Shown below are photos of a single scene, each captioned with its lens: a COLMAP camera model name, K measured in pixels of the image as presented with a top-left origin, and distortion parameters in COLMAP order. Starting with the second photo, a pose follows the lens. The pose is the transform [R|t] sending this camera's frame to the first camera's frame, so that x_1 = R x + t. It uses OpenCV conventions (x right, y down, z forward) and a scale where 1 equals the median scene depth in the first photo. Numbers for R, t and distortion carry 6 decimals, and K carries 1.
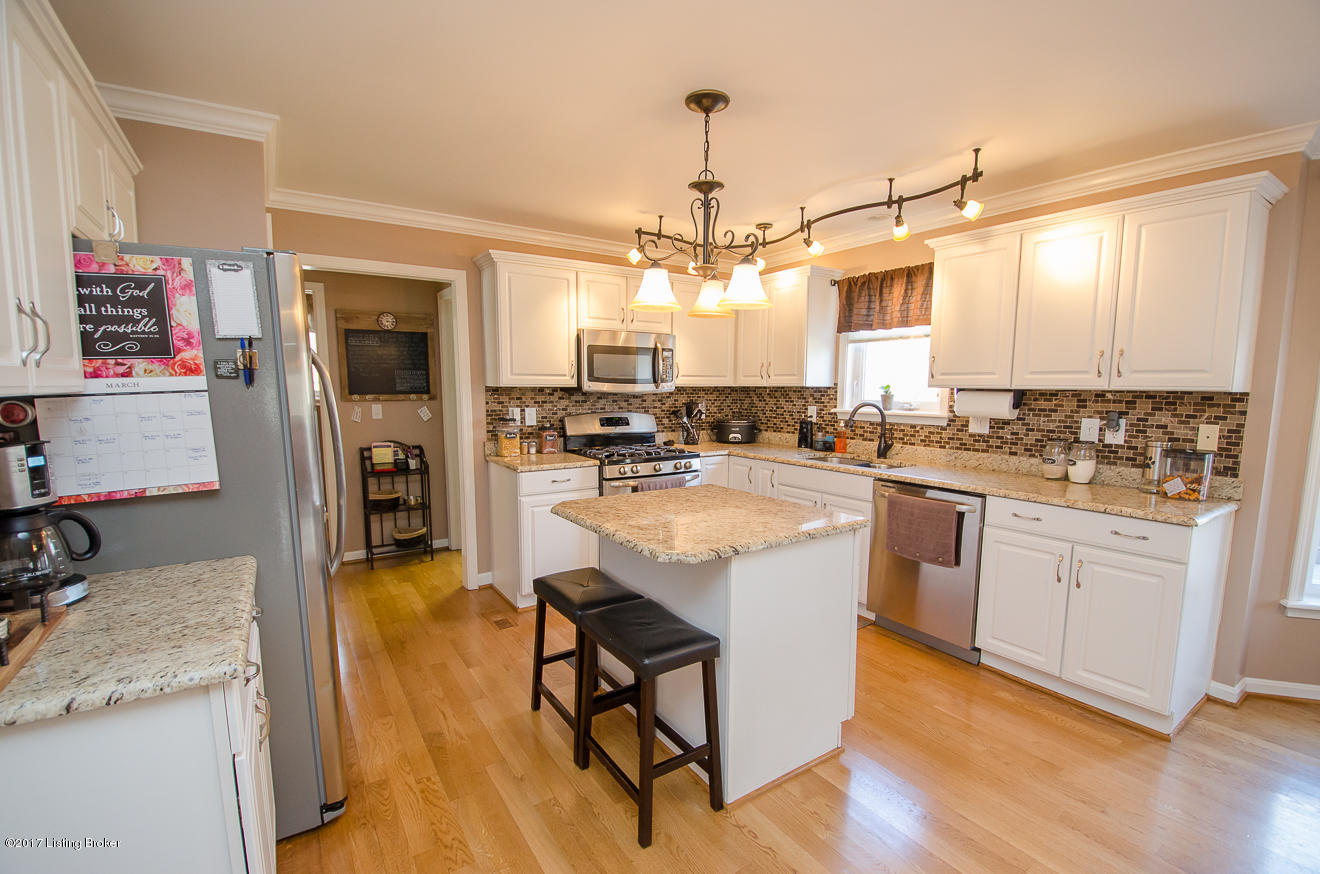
lens RADIAL K [[583.2, 0, 672.7], [0, 583.2, 451.2], [0, 0, 1]] dist [0.010644, -0.019938]
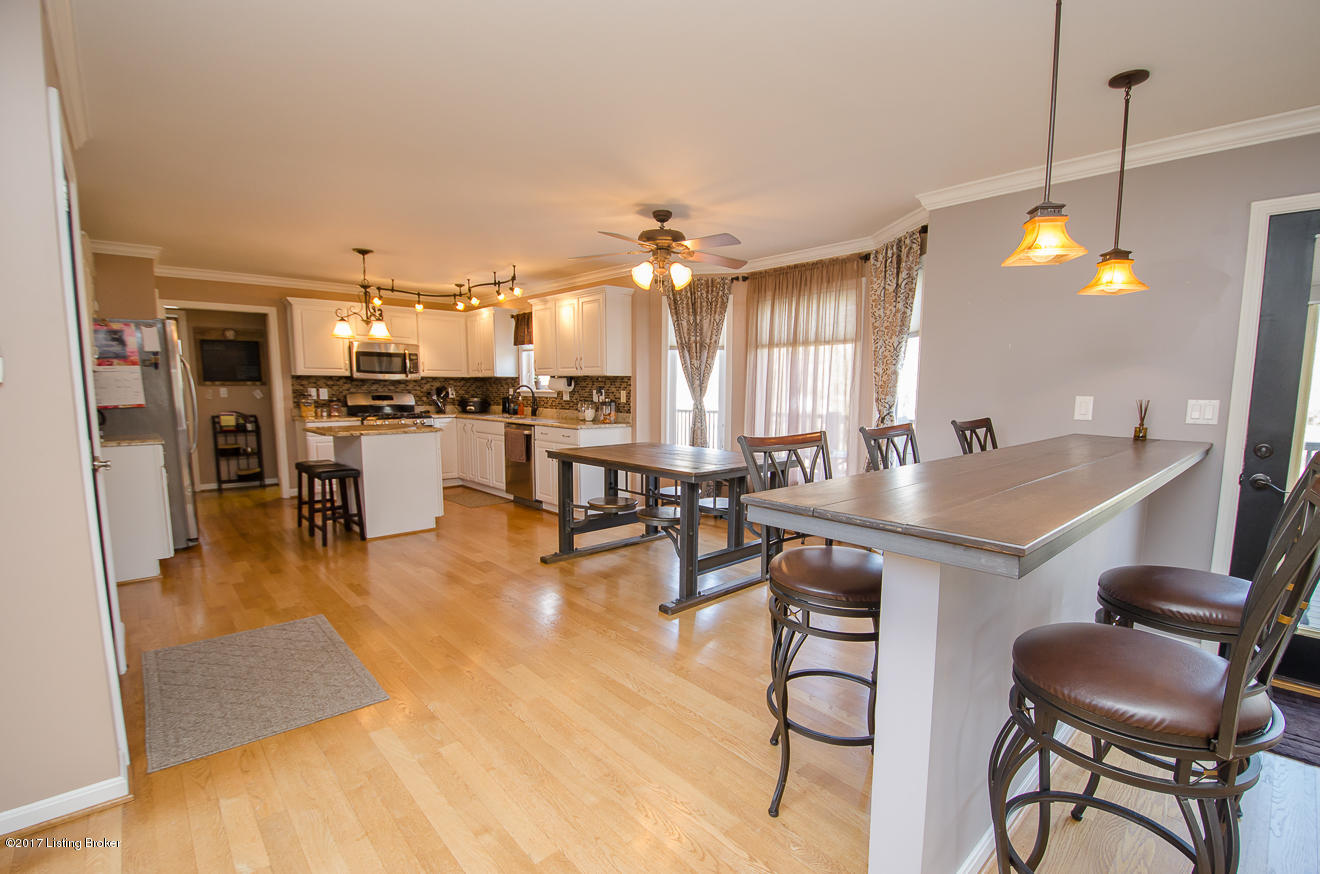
lens RADIAL K [[583.2, 0, 672.7], [0, 583.2, 451.2], [0, 0, 1]] dist [0.010644, -0.019938]
pose [[0.987422, -0.017124, 0.157177, 0.473840], [0.017361, 0.999849, -0.000136, 0.120958], [-0.157151, 0.002863, 0.987570, -0.796121]]
